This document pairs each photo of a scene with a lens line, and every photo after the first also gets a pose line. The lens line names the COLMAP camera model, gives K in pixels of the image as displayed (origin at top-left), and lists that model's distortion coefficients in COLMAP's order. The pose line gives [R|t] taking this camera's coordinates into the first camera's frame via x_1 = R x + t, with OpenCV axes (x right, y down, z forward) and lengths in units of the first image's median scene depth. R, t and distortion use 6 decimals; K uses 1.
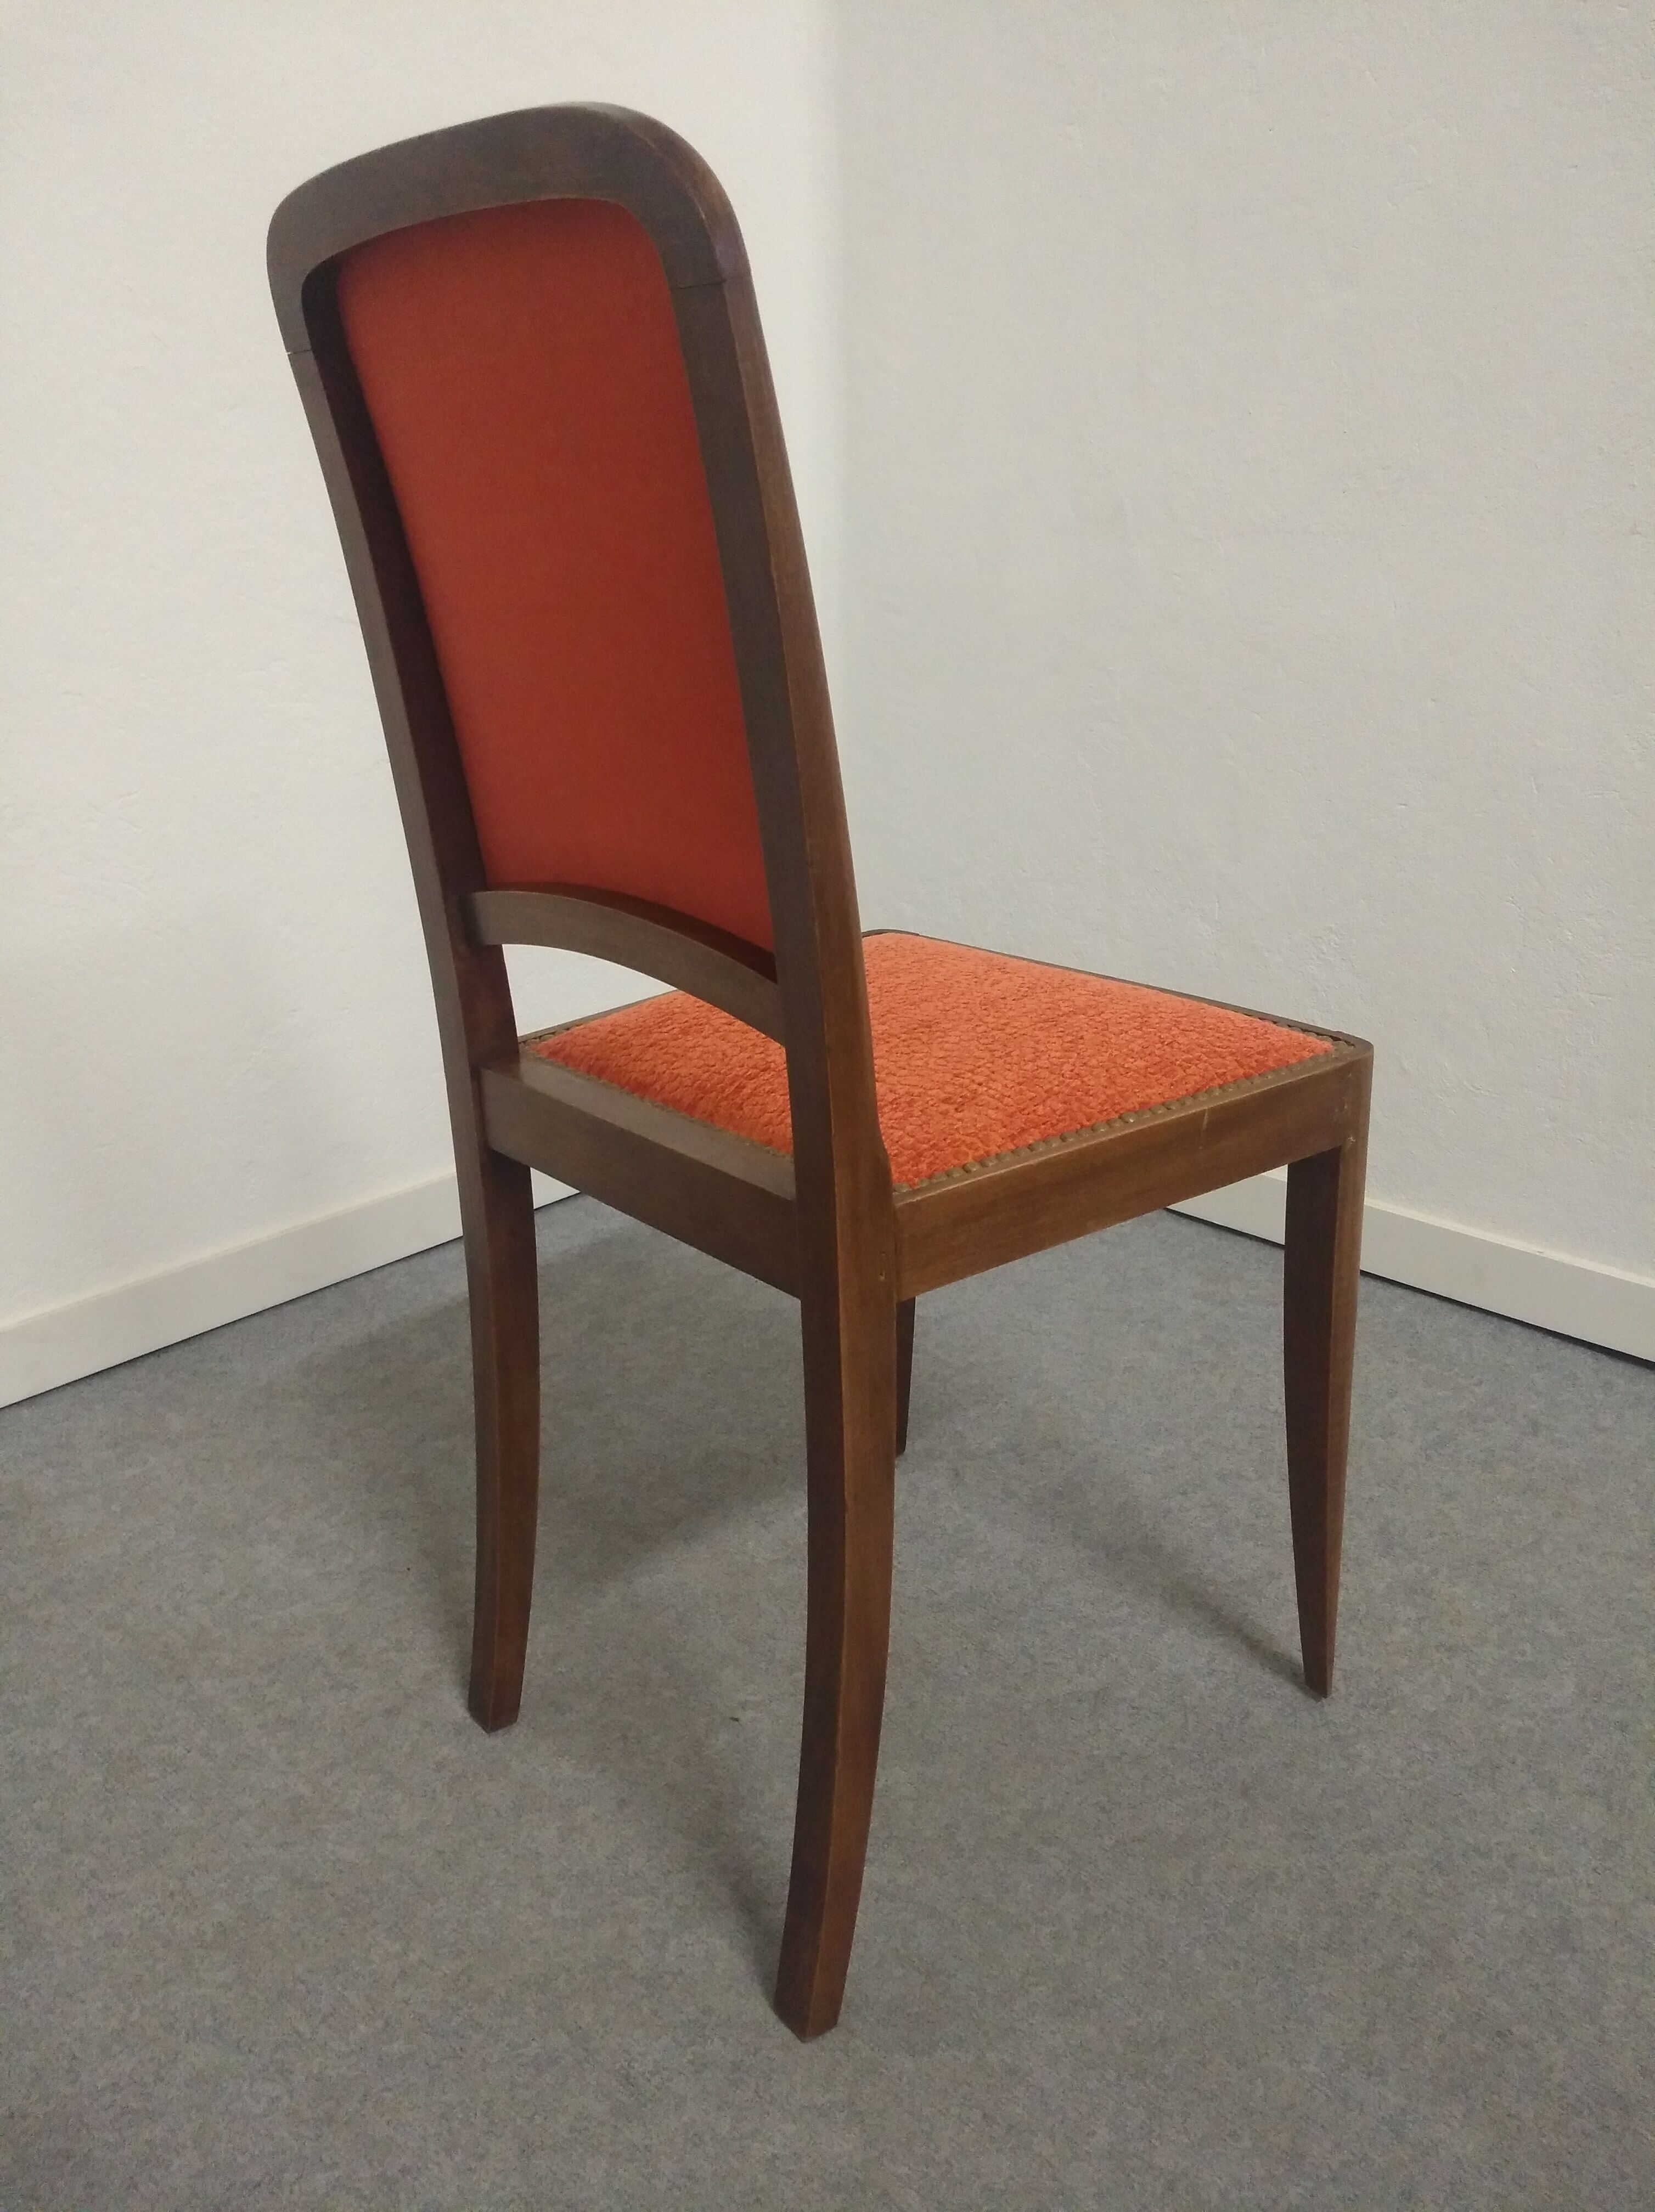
lens RADIAL K [[1688.8, 0, 837.7], [0, 1688.8, 1099.0], [0, 0, 1]] dist [-0.024498, 0.042111]
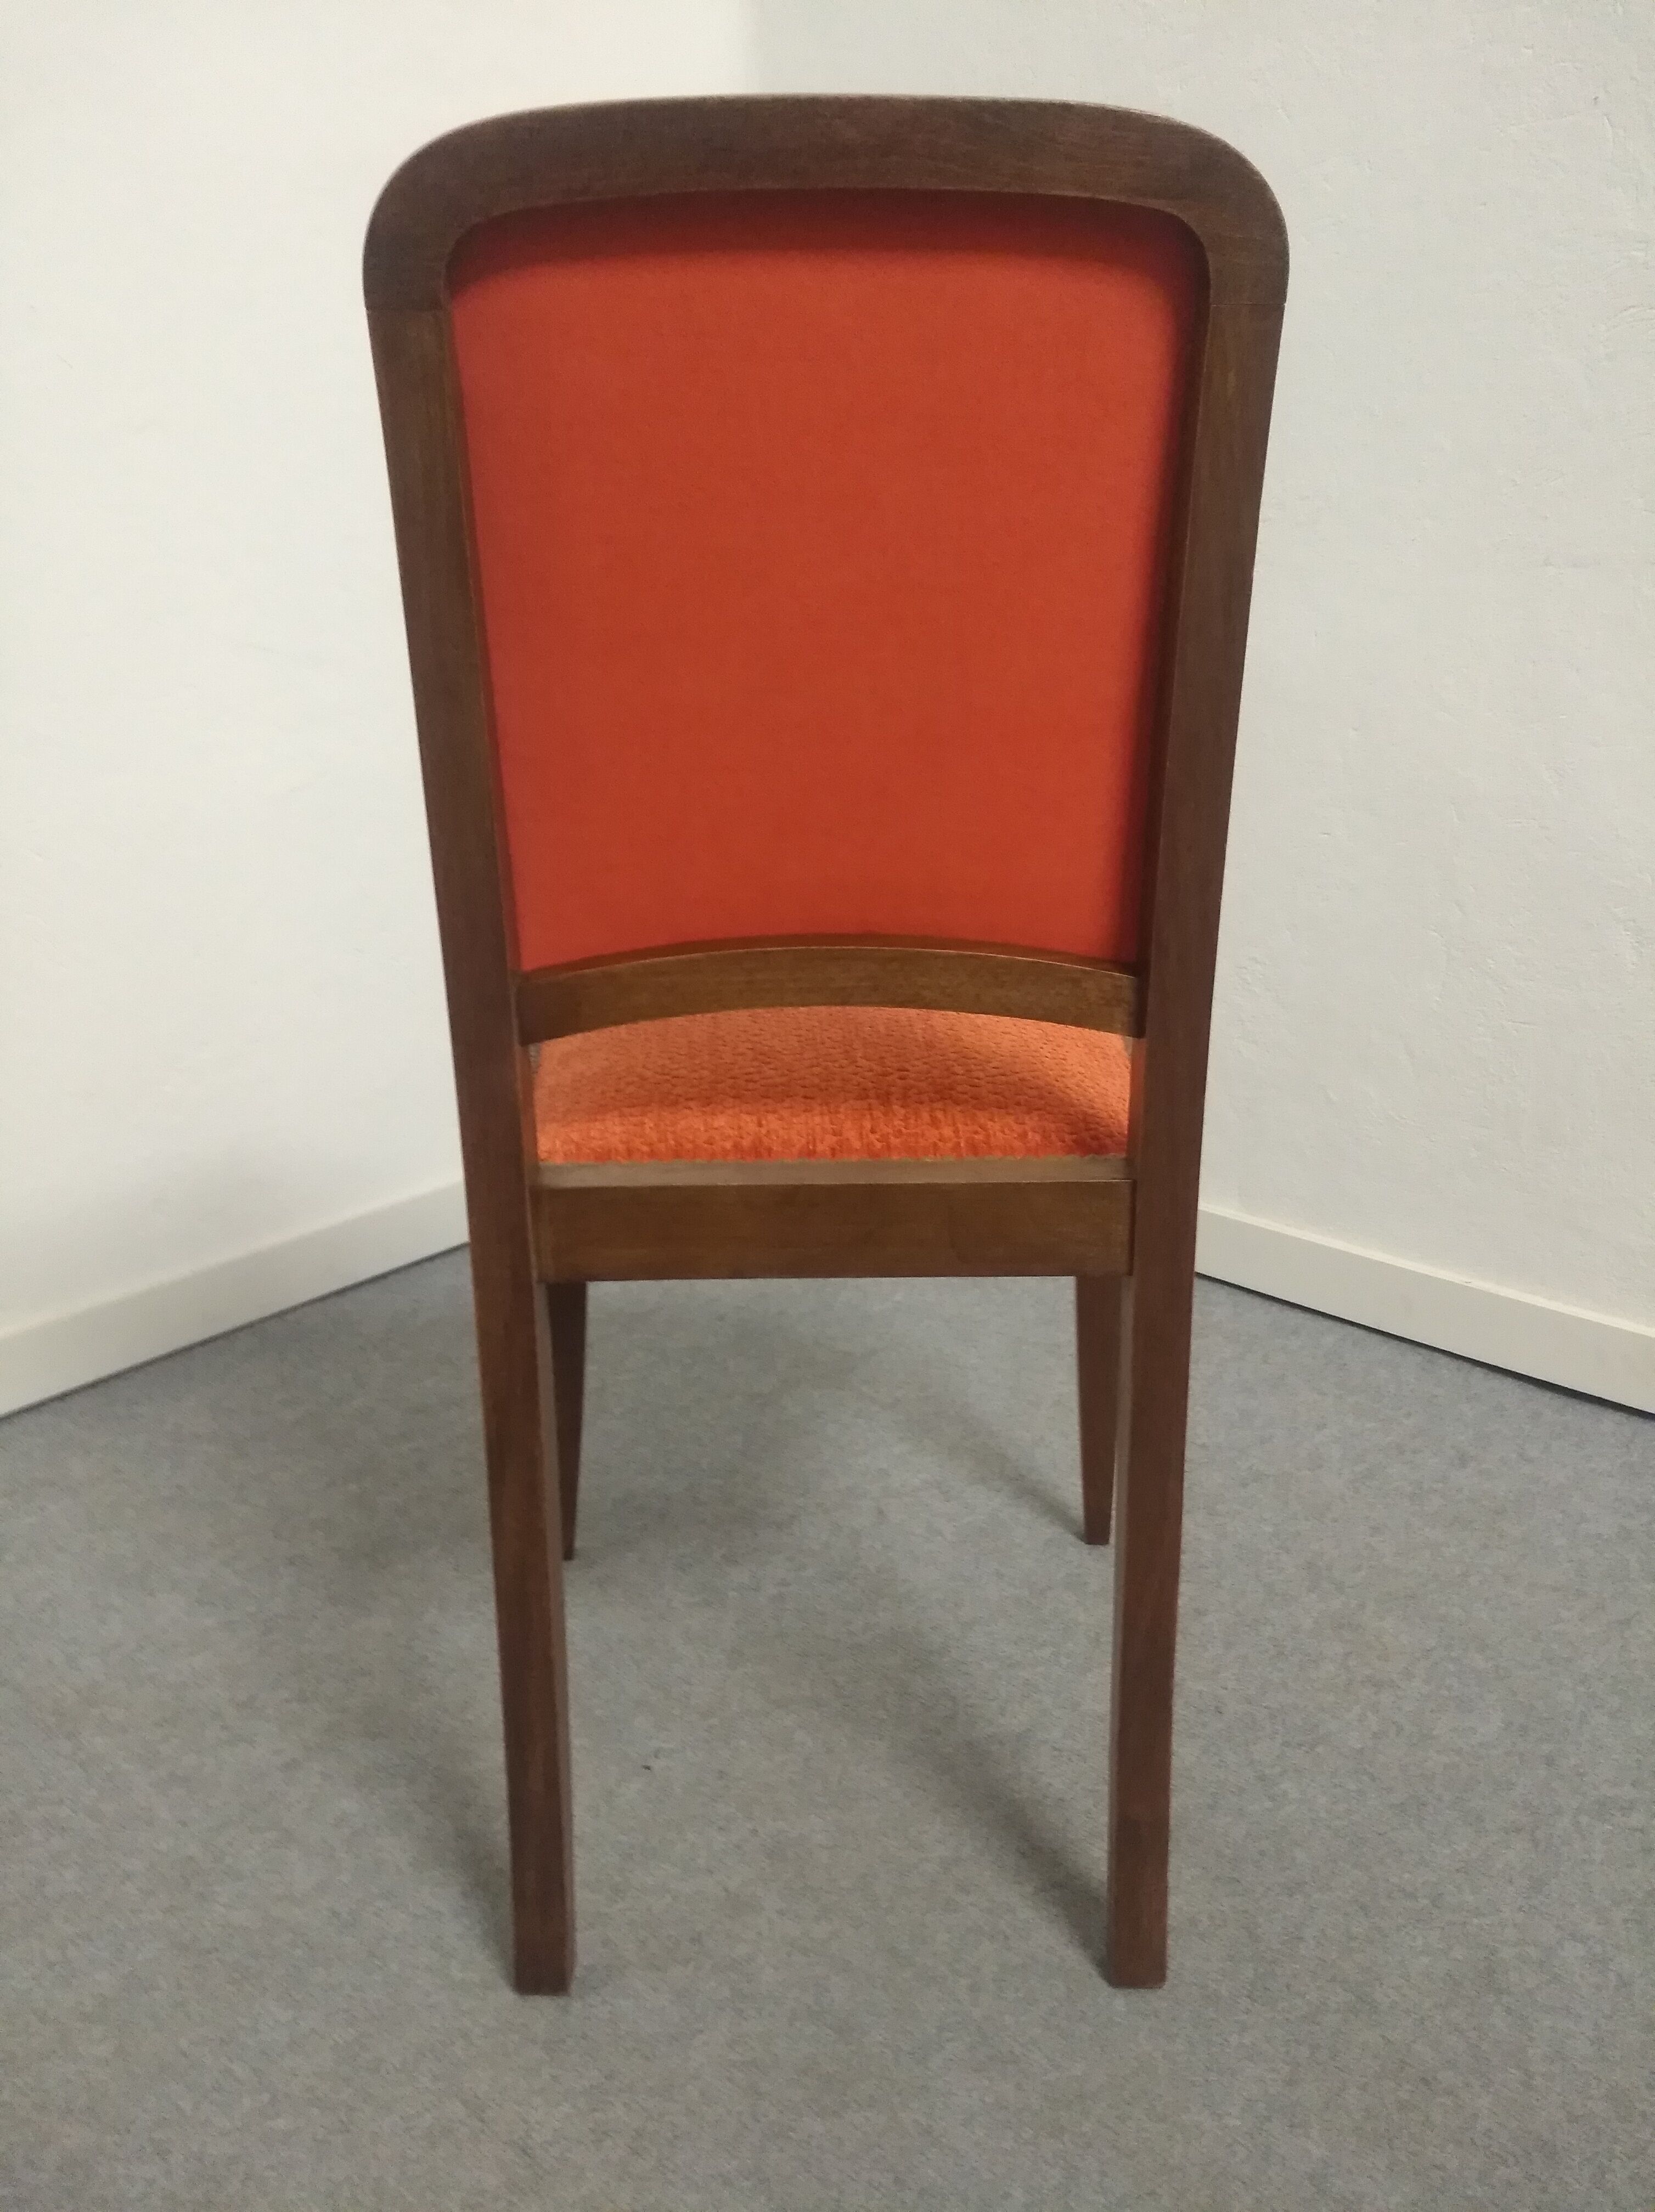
lens RADIAL K [[1688.8, 0, 837.2], [0, 1688.8, 1102.3], [0, 0, 1]] dist [-0.024498, 0.042111]
pose [[0.999504, -0.004303, 0.031204, 0.019997], [0.004987, 0.999748, -0.021881, 0.006388], [-0.031102, 0.022025, 0.999273, 0.018689]]
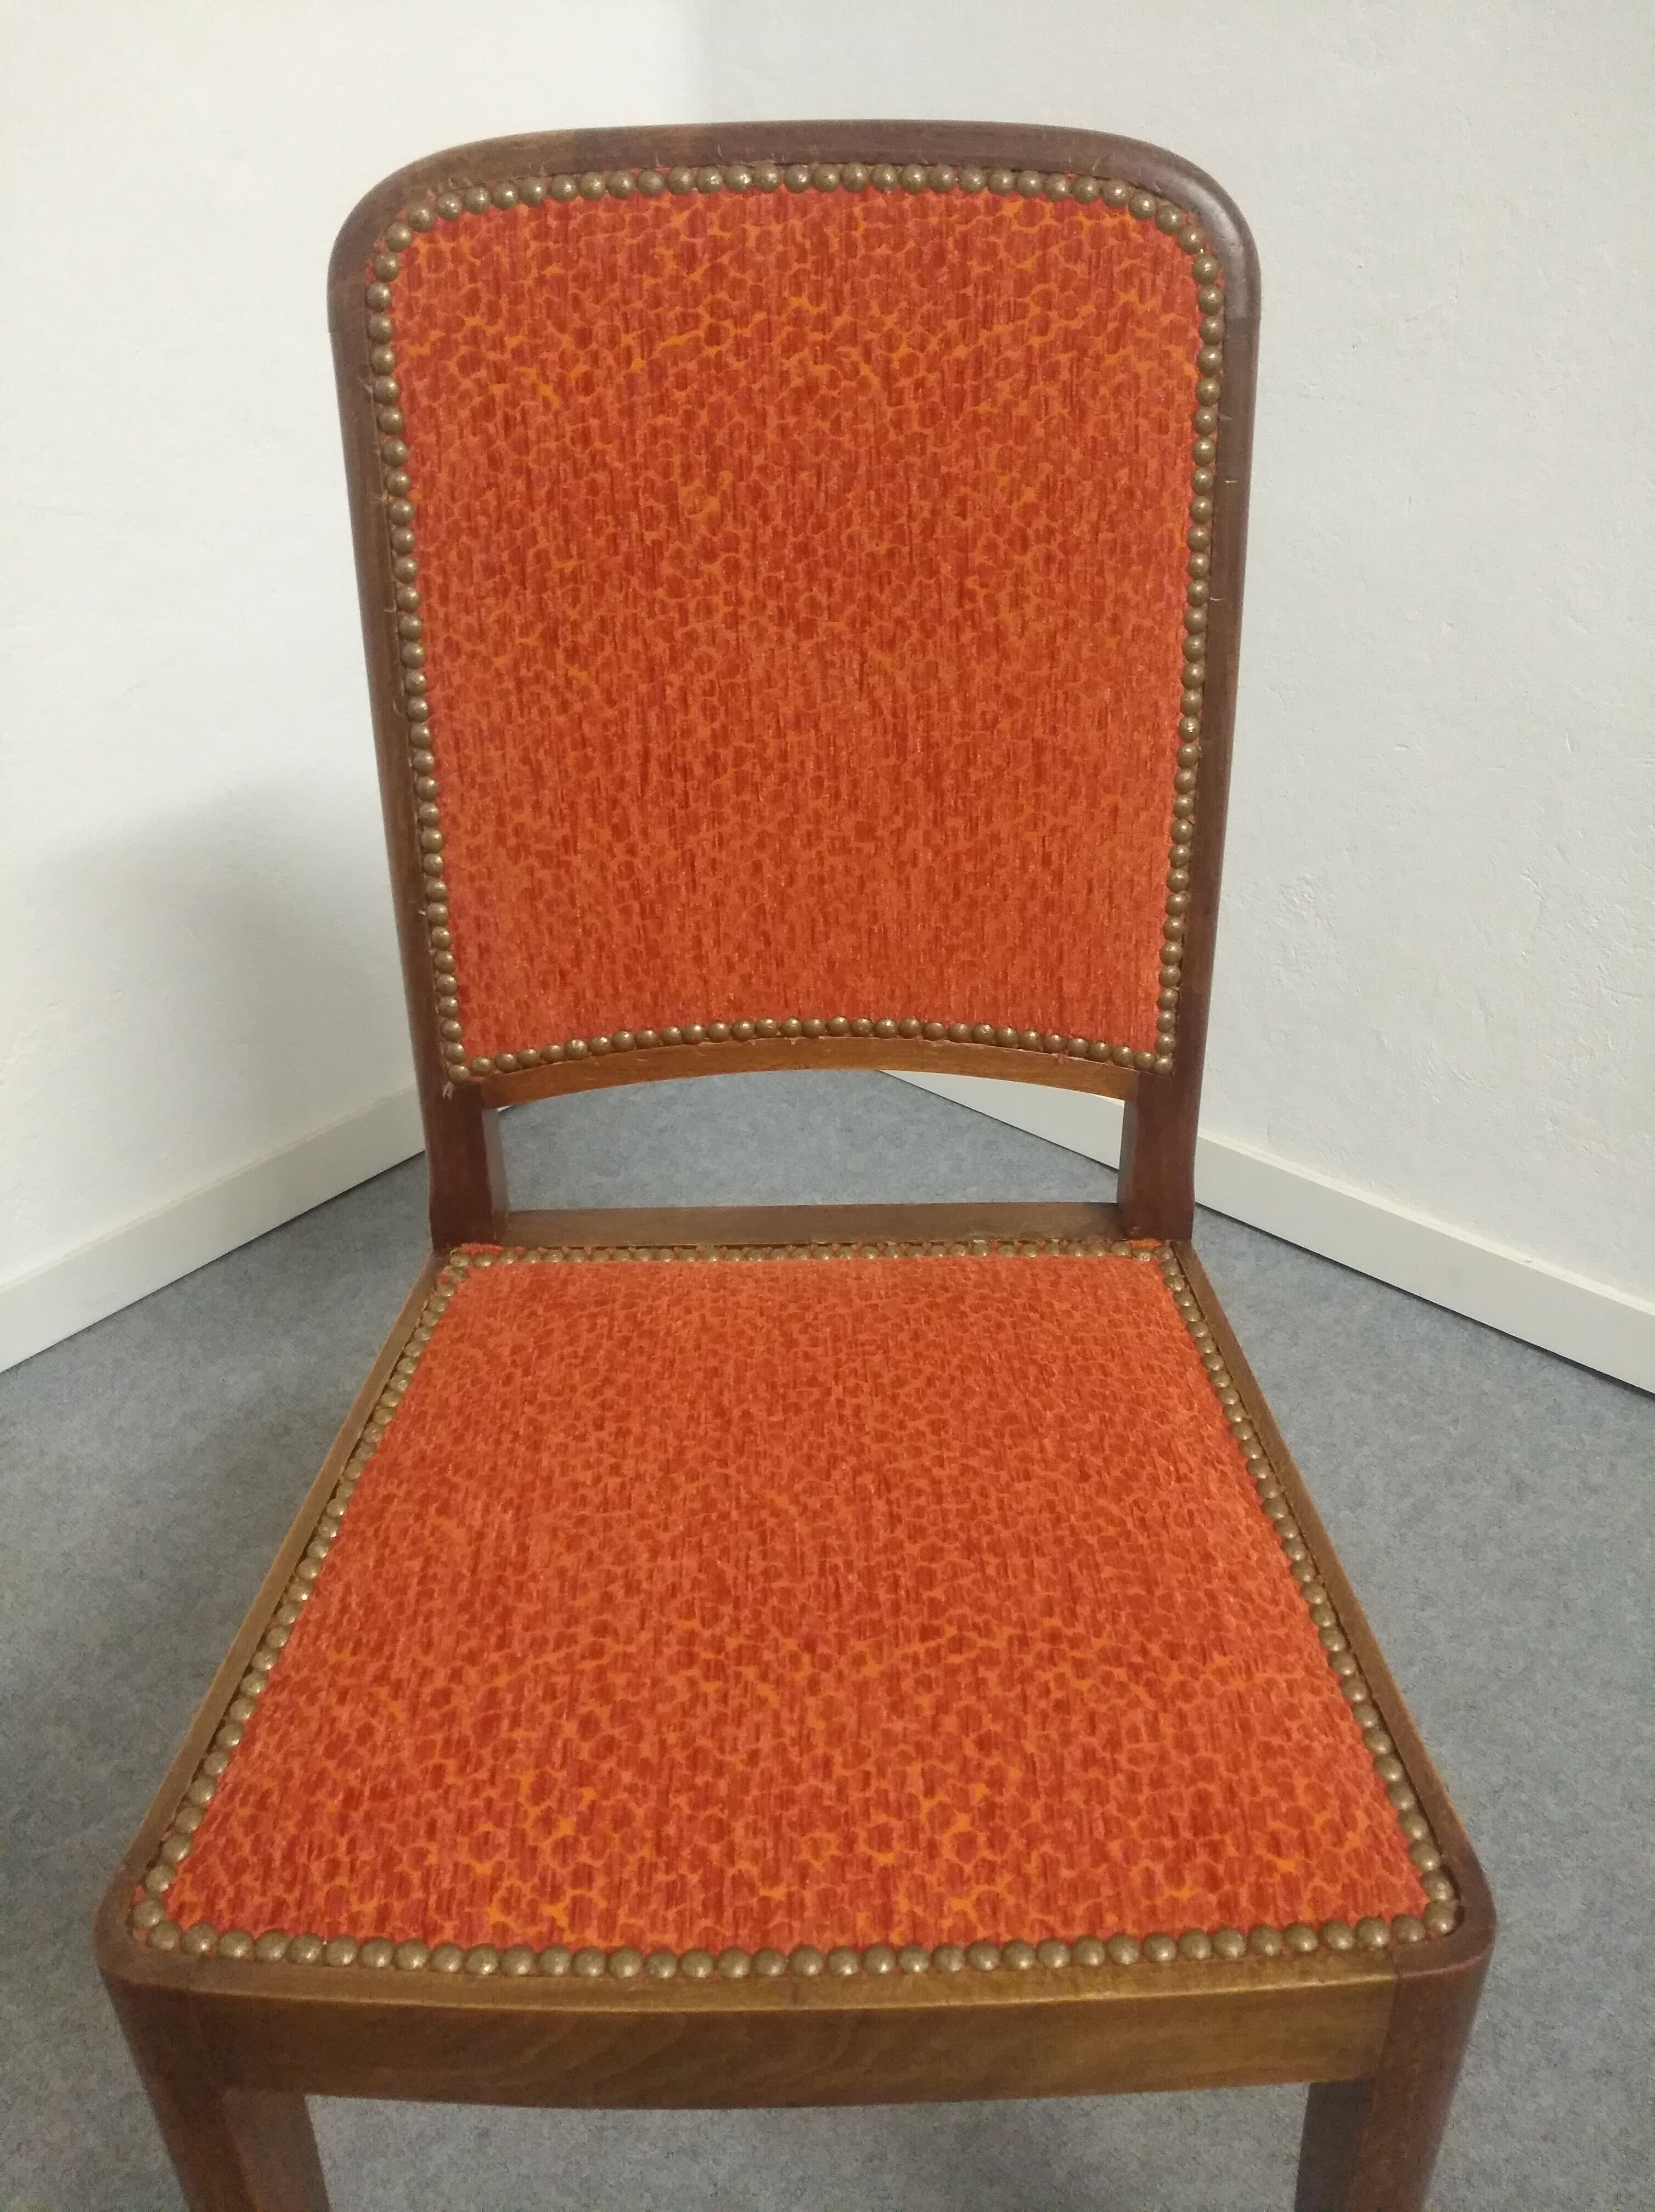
lens RADIAL K [[1688.8, 0, 840.1], [0, 1688.8, 1102.1], [0, 0, 1]] dist [-0.024498, 0.042111]
pose [[0.997846, -0.024136, 0.061001, 0.009859], [0.011712, 0.980463, 0.196357, -0.239283], [-0.064549, -0.195219, 0.978633, 0.253341]]
